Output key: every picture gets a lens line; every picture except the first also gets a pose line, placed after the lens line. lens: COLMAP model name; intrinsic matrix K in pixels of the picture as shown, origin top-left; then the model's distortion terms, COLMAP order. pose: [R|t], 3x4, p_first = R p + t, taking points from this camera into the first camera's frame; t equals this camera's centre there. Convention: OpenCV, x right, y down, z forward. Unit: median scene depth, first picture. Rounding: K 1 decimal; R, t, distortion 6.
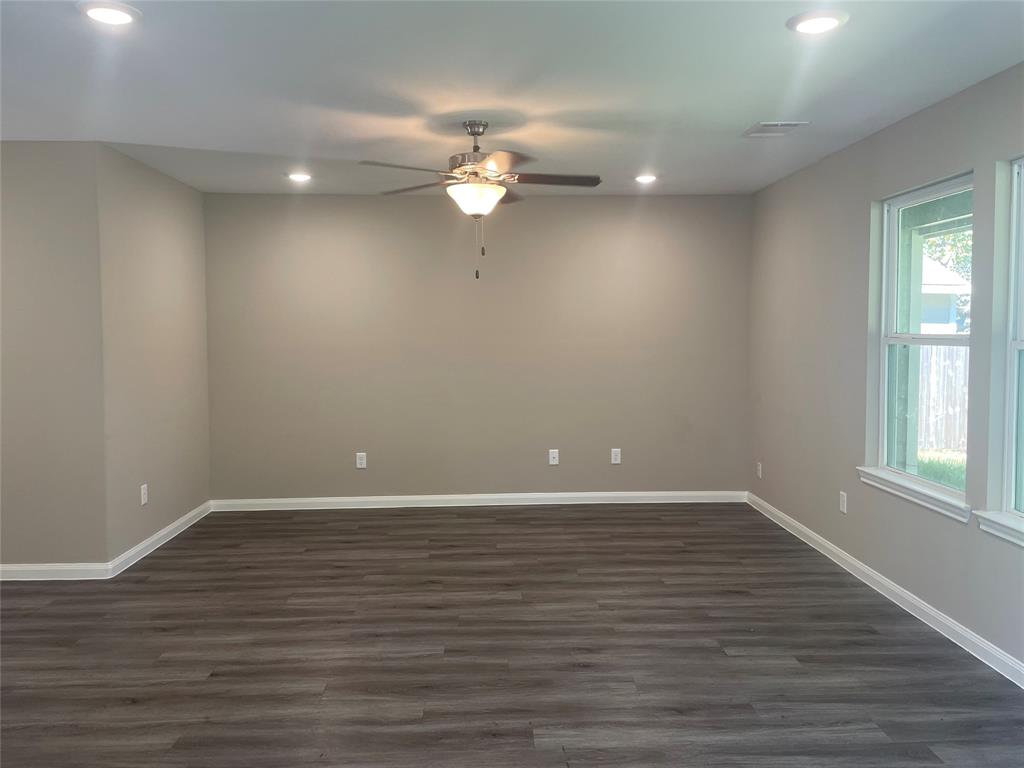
lens RADIAL K [[774.7, 0, 515.7], [0, 774.7, 386.0], [0, 0, 1]] dist [0.073075, -0.080776]
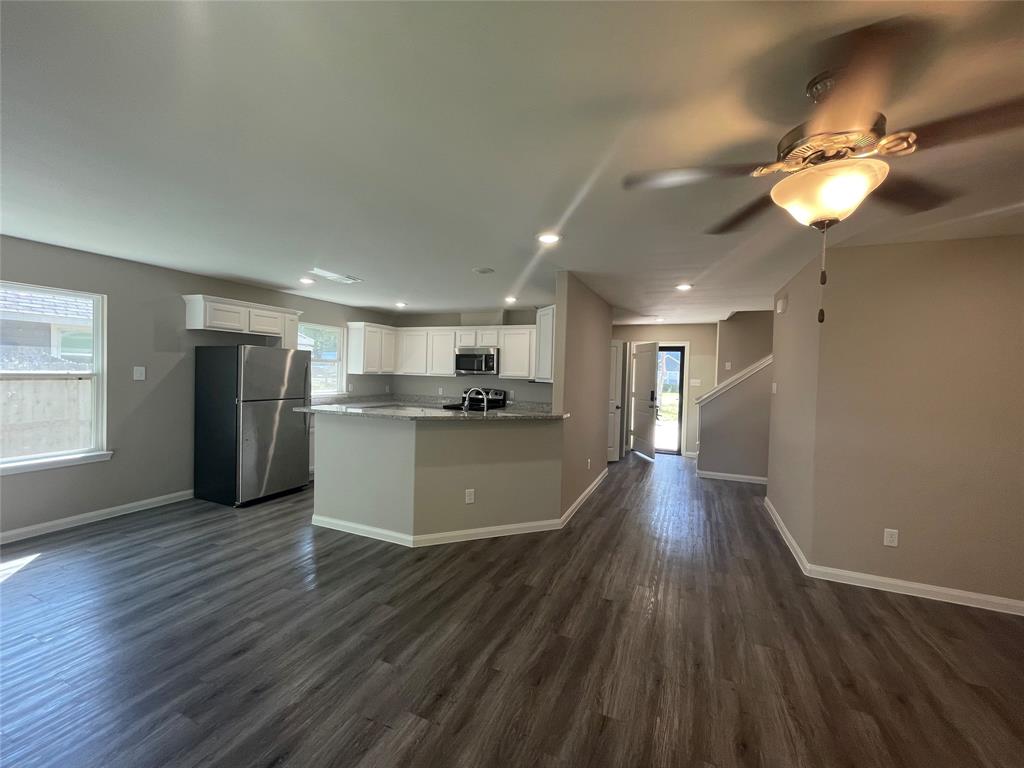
lens RADIAL K [[415.4, 0, 509.1], [0, 415.4, 382.0], [0, 0, 1]] dist [-0.000938, -0.000388]
pose [[-0.439743, 0.017853, -0.897946, 0.428992], [-0.090084, 0.993884, 0.063877, -0.103498], [0.893595, 0.108980, -0.435445, 1.080525]]
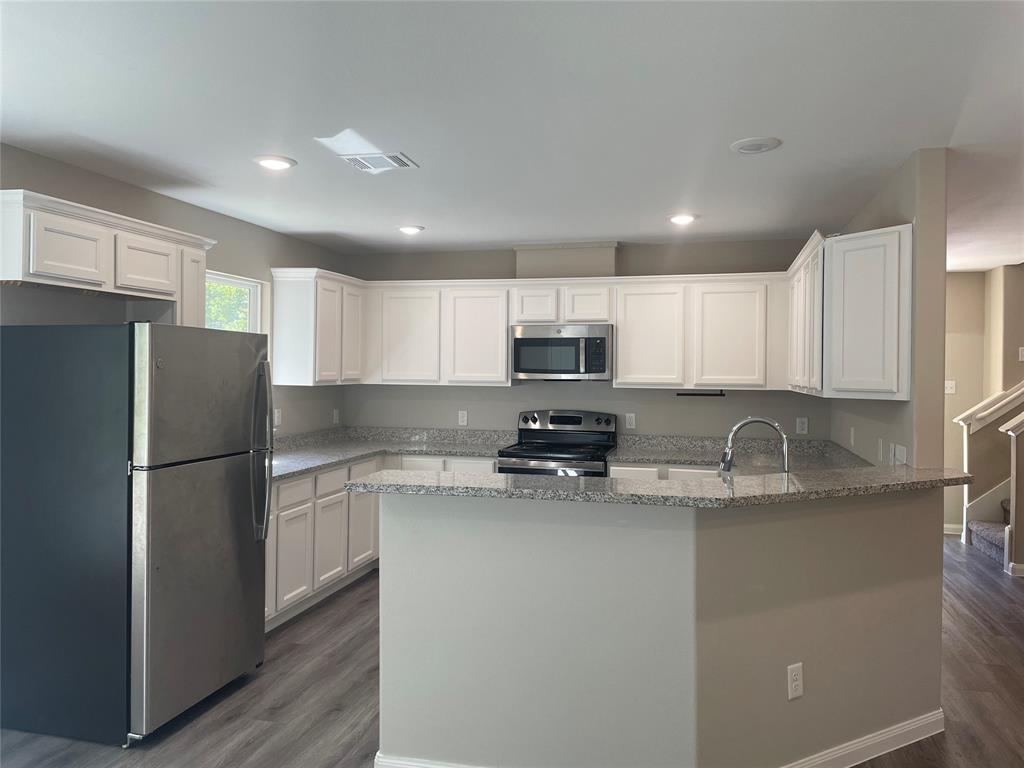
lens RADIAL K [[774.7, 0, 507.4], [0, 774.7, 374.2], [0, 0, 1]] dist [0.073075, -0.080776]
pose [[-0.289606, 0.010613, -0.957087, 0.408704], [-0.076583, 0.996476, 0.034224, -0.065104], [0.954077, 0.083208, -0.287773, 0.479809]]
